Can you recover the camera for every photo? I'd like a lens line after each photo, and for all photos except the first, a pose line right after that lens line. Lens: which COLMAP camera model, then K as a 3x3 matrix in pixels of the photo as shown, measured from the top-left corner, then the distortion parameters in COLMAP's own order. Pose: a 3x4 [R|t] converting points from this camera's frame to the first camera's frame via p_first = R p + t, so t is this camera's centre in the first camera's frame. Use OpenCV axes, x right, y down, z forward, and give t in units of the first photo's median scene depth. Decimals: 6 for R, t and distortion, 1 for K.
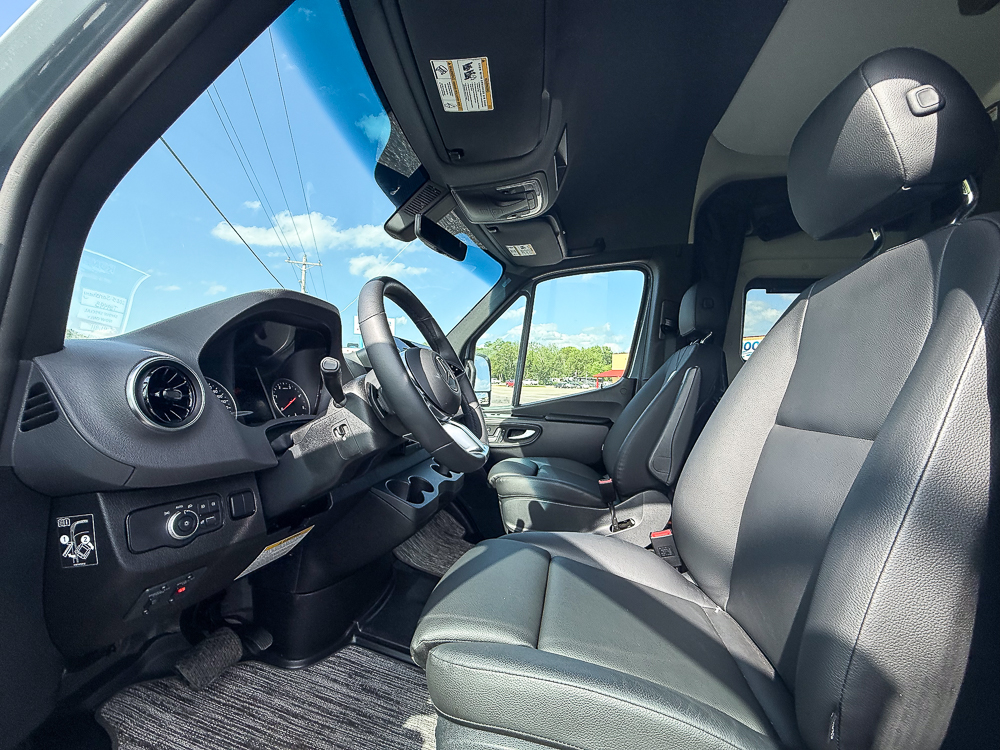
lens RADIAL K [[400.3, 0, 497.4], [0, 400.3, 375.0], [0, 0, 1]] dist [0.001630, -0.000442]
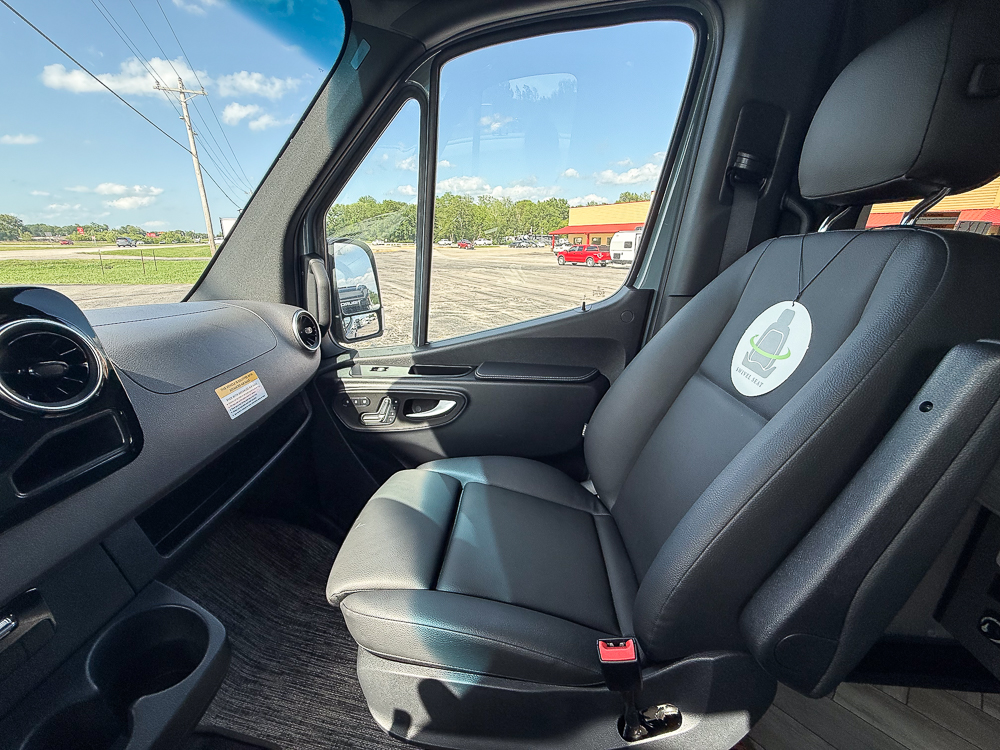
lens RADIAL K [[400.3, 0, 497.4], [0, 400.3, 375.0], [0, 0, 1]] dist [0.001630, -0.000442]
pose [[0.993030, -0.066294, 0.097450, 0.116386], [0.030132, 0.942137, 0.333872, -0.074157], [-0.113945, -0.328608, 0.937568, 0.612324]]
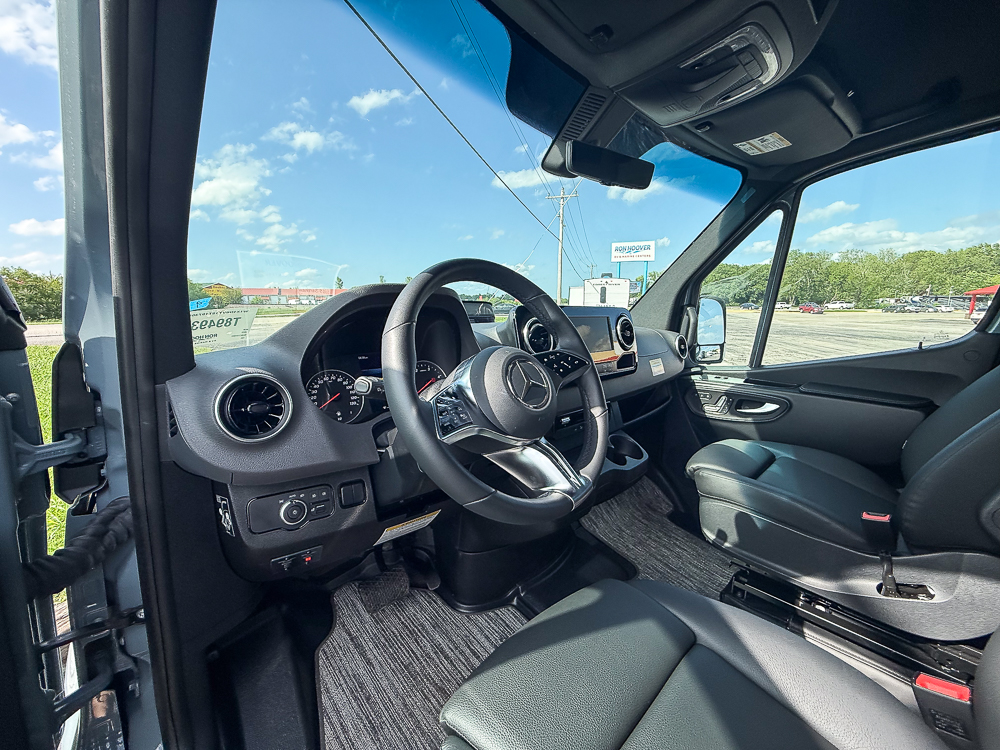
lens RADIAL K [[400.3, 0, 497.4], [0, 400.3, 375.0], [0, 0, 1]] dist [0.001630, -0.000442]
pose [[0.813821, 0.067212, -0.577216, 0.110037], [0.035940, 0.985566, 0.165432, -0.061627], [0.580003, -0.155378, 0.799659, 0.157305]]
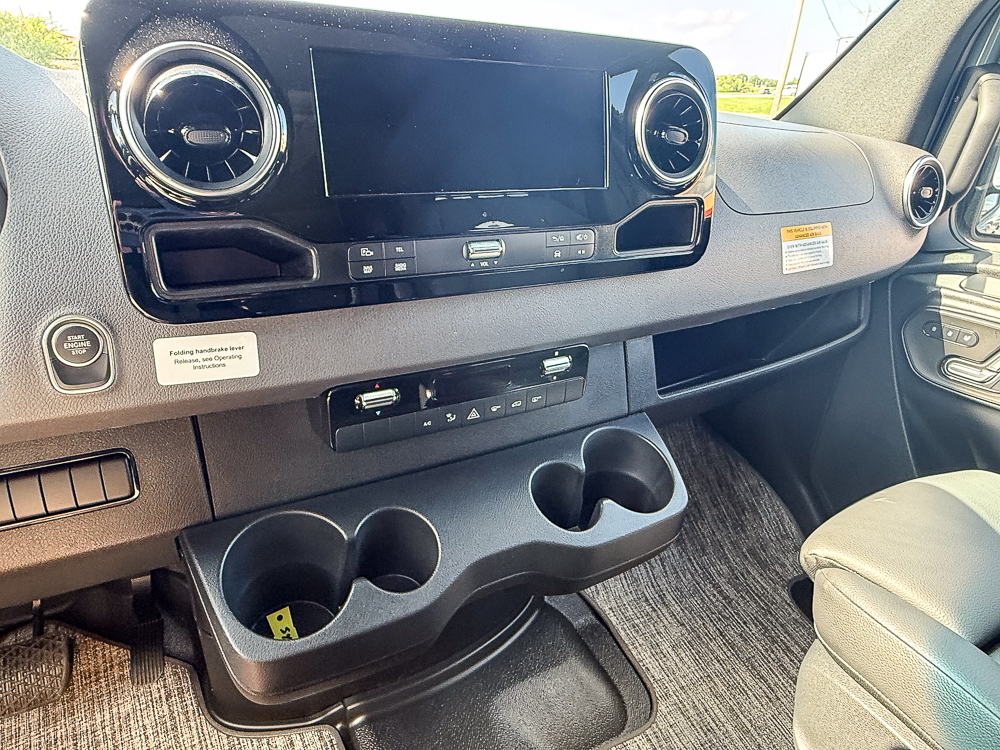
lens RADIAL K [[621.8, 0, 487.5], [0, 621.8, 375.9], [0, 0, 1]] dist [-0.003746, -0.000895]
pose [[0.631109, 0.325133, -0.704265, 0.098681], [-0.003683, 0.909163, 0.416425, -0.030273], [0.775685, -0.260216, 0.574979, 0.556689]]
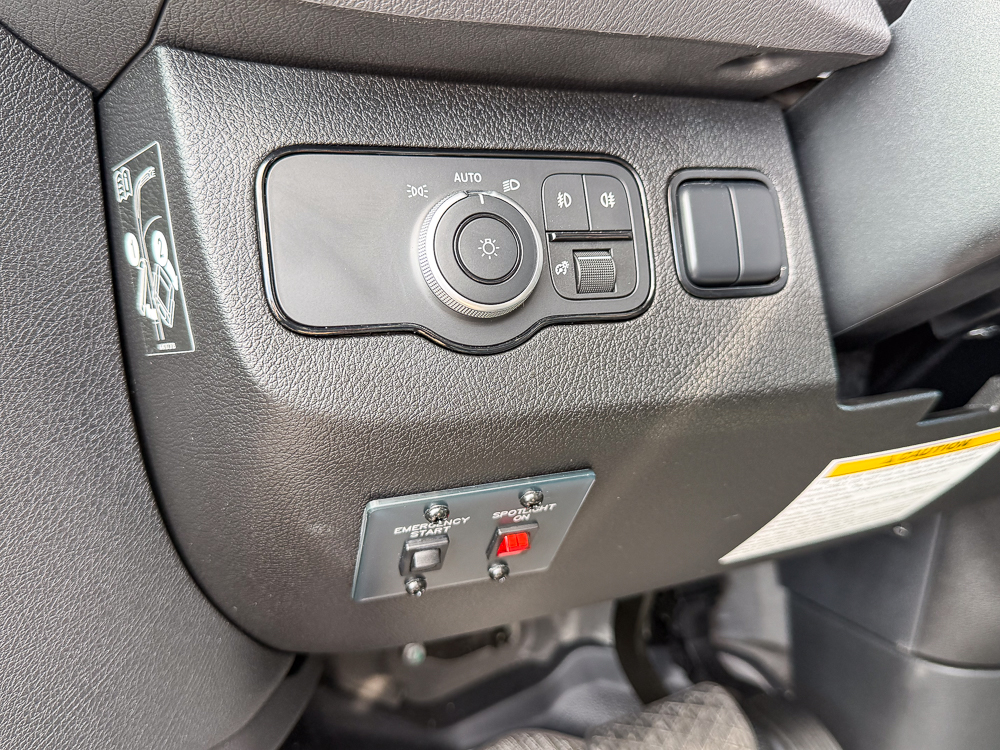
lens RADIAL K [[872.2, 0, 500.0], [0, 872.2, 375.0], [0, 0, 1]] dist [0.003396, 0.000692]
pose [[0.642302, 0.101697, -0.759675, -0.137487], [0.066888, 0.979939, 0.187737, 0.115420], [0.763528, -0.171397, 0.622614, 0.233381]]
